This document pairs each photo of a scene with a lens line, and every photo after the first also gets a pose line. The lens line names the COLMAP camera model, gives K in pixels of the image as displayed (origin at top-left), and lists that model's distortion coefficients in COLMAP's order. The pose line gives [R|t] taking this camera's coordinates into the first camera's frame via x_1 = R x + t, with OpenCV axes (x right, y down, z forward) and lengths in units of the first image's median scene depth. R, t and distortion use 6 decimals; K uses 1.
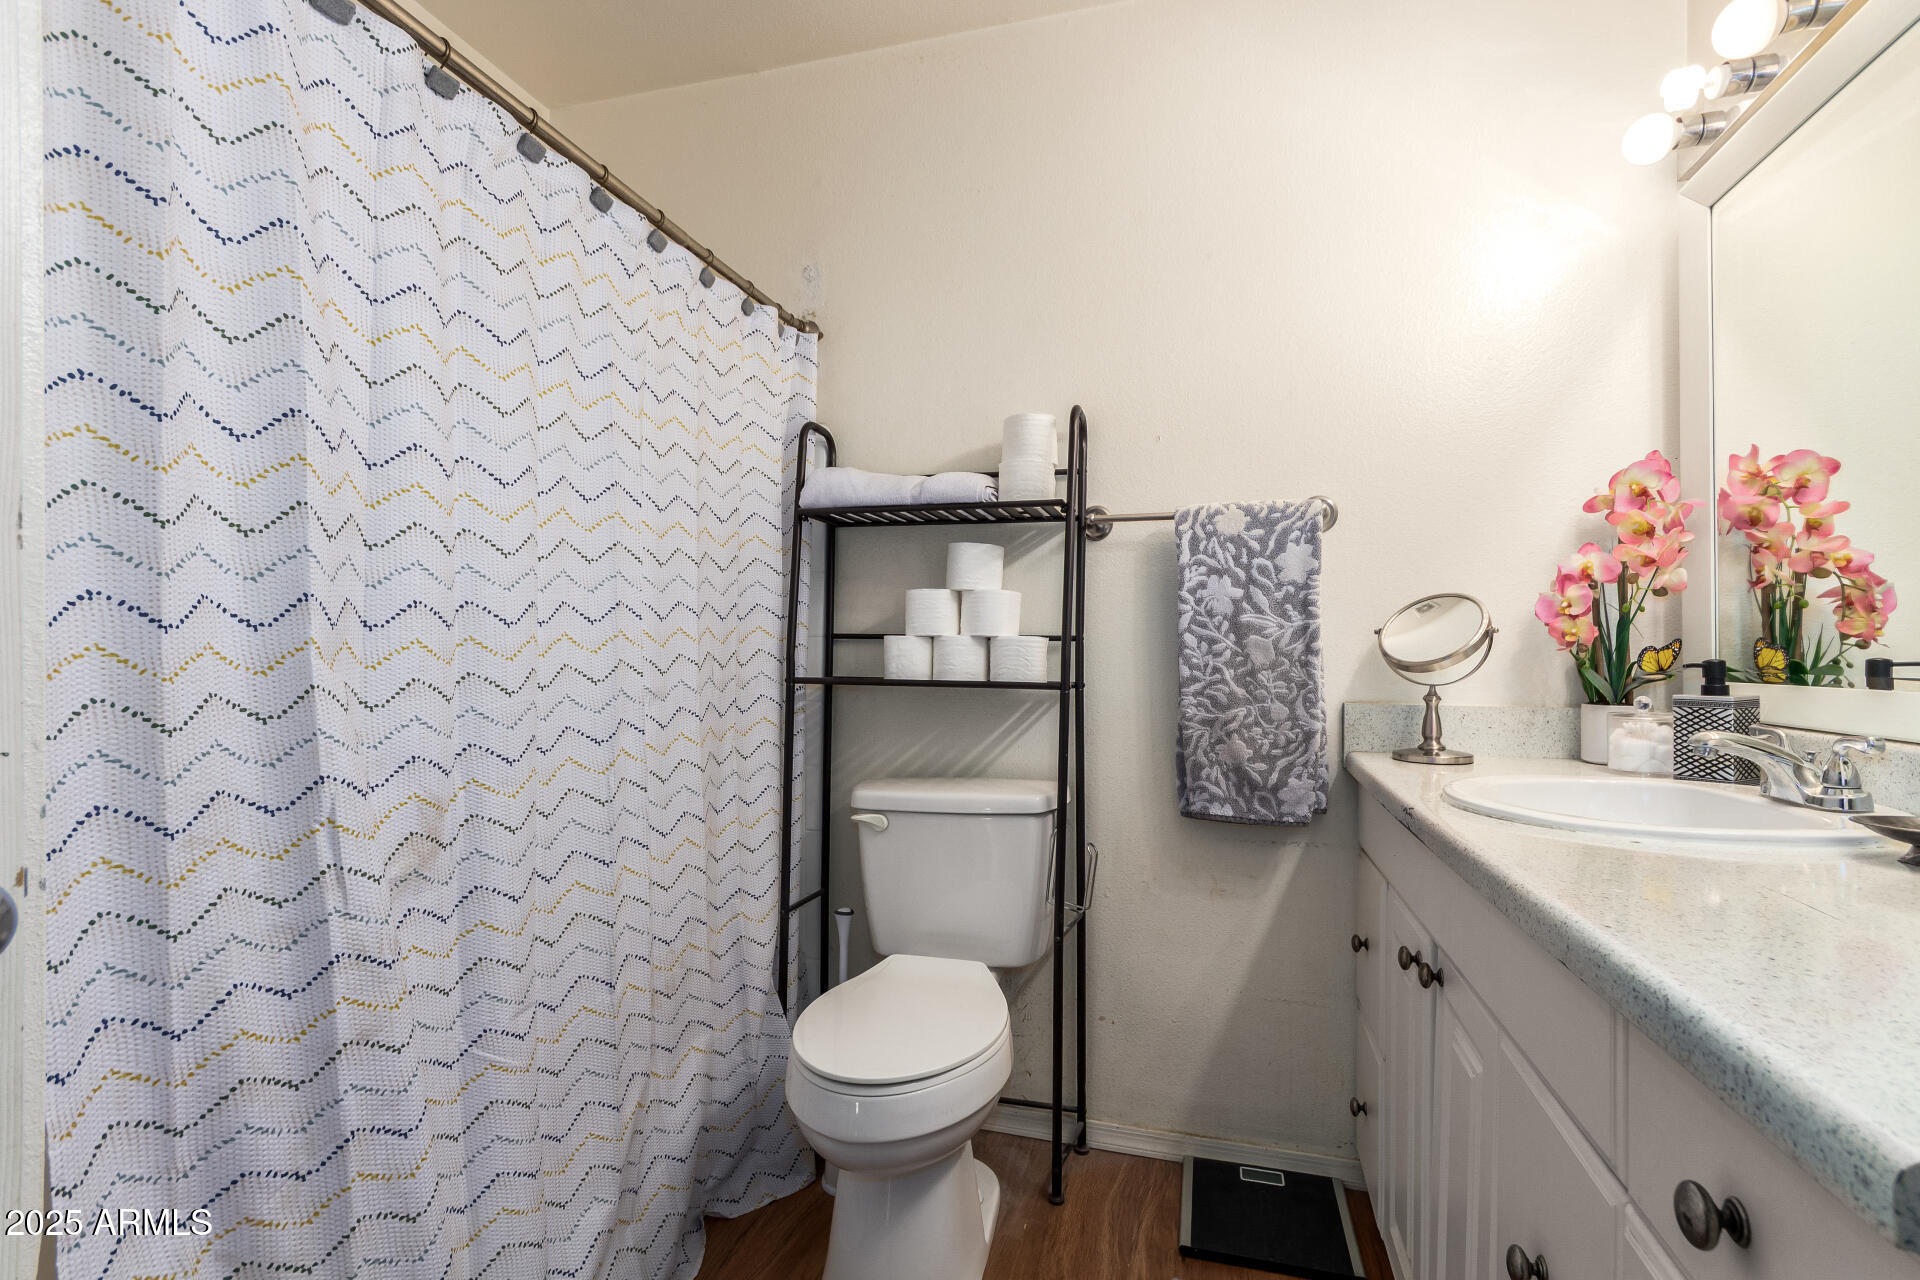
lens RADIAL K [[892.2, 0, 966.3], [0, 892.2, 655.2], [0, 0, 1]] dist [0.003003, 0.003041]
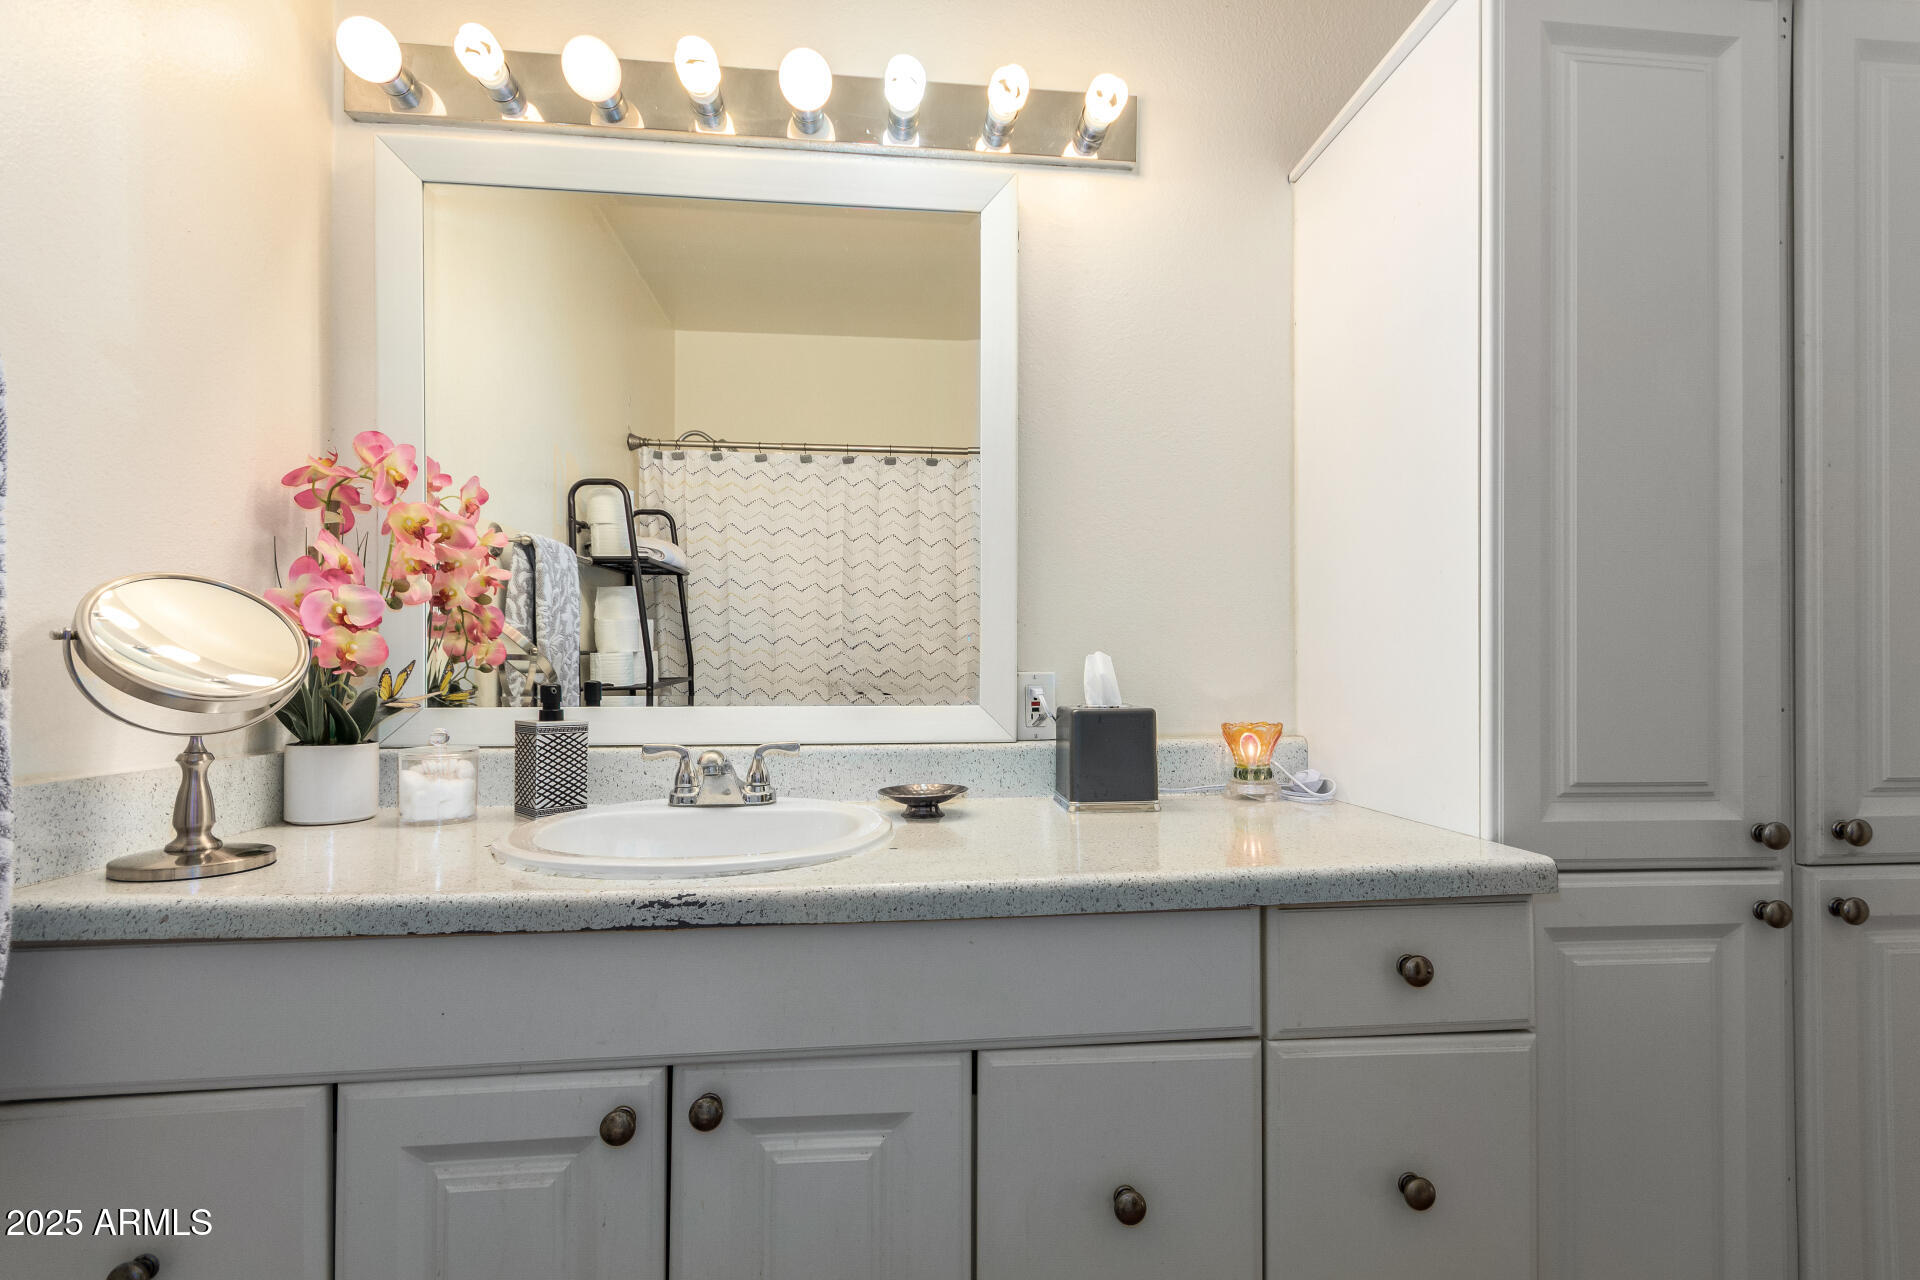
lens RADIAL K [[892.2, 0, 972.2], [0, 892.2, 658.9], [0, 0, 1]] dist [0.003003, 0.003041]
pose [[-0.369609, 0.011384, 0.929118, -0.177970], [0.000293, 0.999926, -0.012136, -0.007463], [-0.929187, -0.004214, -0.369585, 0.711780]]
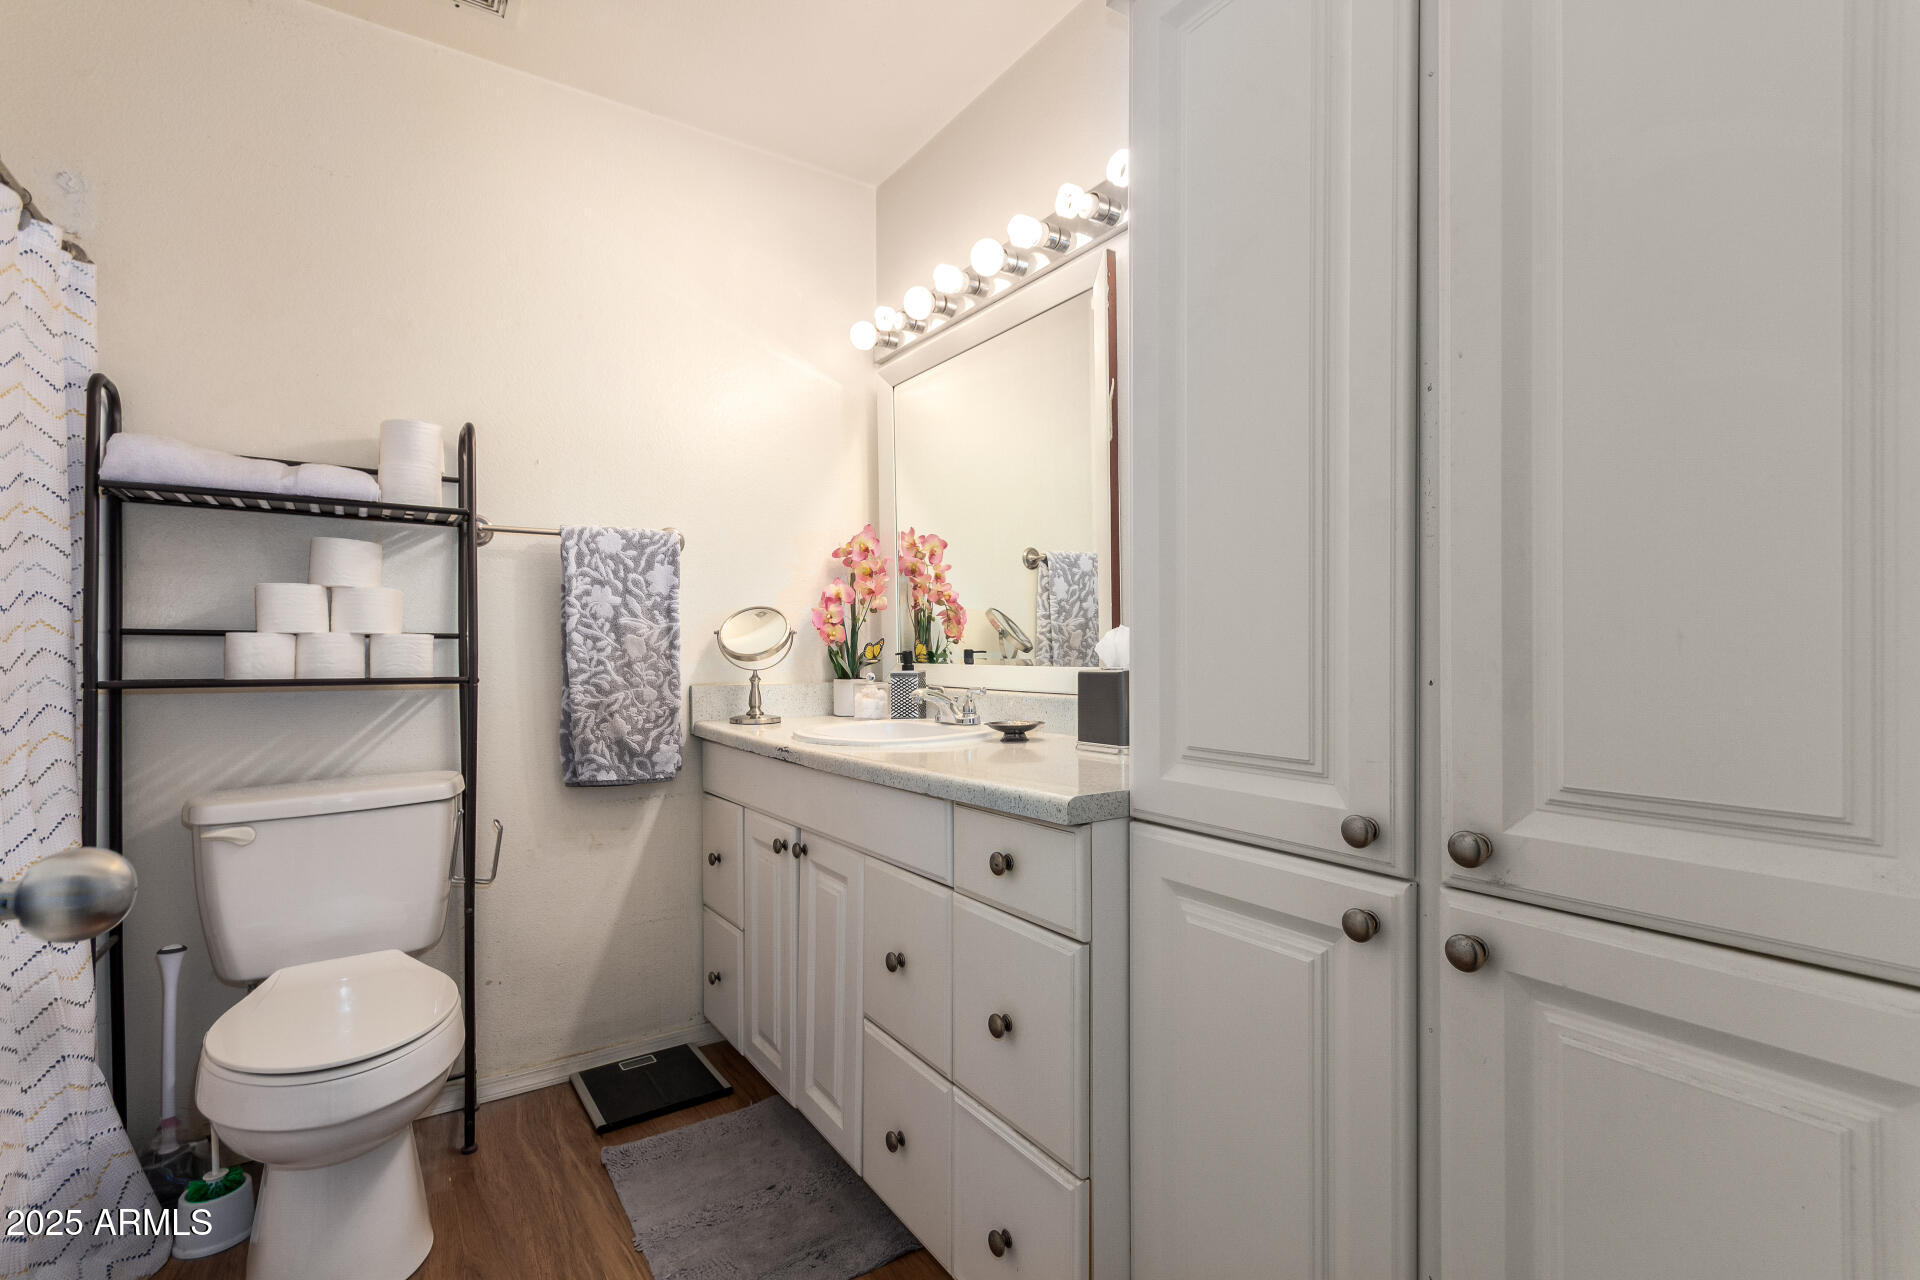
lens RADIAL K [[892.2, 0, 945.4], [0, 892.2, 643.5], [0, 0, 1]] dist [0.003003, 0.003041]
pose [[0.652275, -0.002633, 0.757978, -0.347070], [0.007918, 0.999963, -0.003341, -0.001806], [-0.757941, 0.008181, 0.652271, -0.160620]]
